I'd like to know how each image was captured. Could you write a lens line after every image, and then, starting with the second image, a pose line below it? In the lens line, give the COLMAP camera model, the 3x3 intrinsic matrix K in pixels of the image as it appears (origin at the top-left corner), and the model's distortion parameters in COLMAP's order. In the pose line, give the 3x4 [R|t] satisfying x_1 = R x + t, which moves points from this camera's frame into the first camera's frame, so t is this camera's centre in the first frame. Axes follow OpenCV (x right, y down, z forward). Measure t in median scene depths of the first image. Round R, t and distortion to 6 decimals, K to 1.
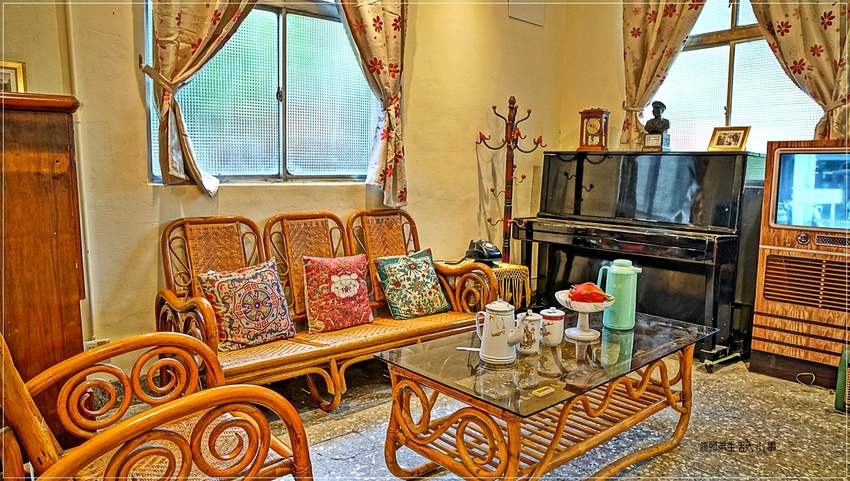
lens RADIAL K [[599.5, 0, 424.8], [0, 599.5, 239.1], [0, 0, 1]] dist [-0.095192, 0.056857]
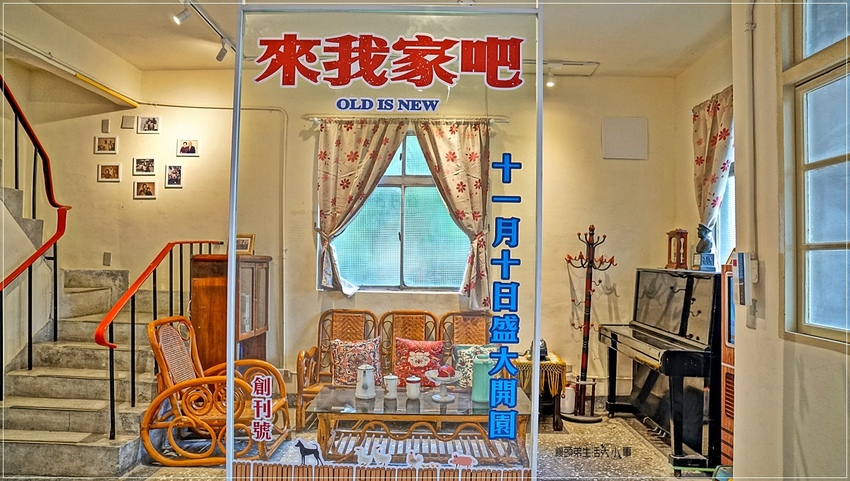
lens RADIAL K [[599.5, 0, 423.0], [0, 599.5, 243.2], [0, 0, 1]] dist [-0.095192, 0.056857]
pose [[0.748235, -0.019886, -0.663135, 0.889374], [-0.080310, 0.989485, -0.120288, -0.032940], [0.658555, 0.143260, 0.738771, -0.171772]]
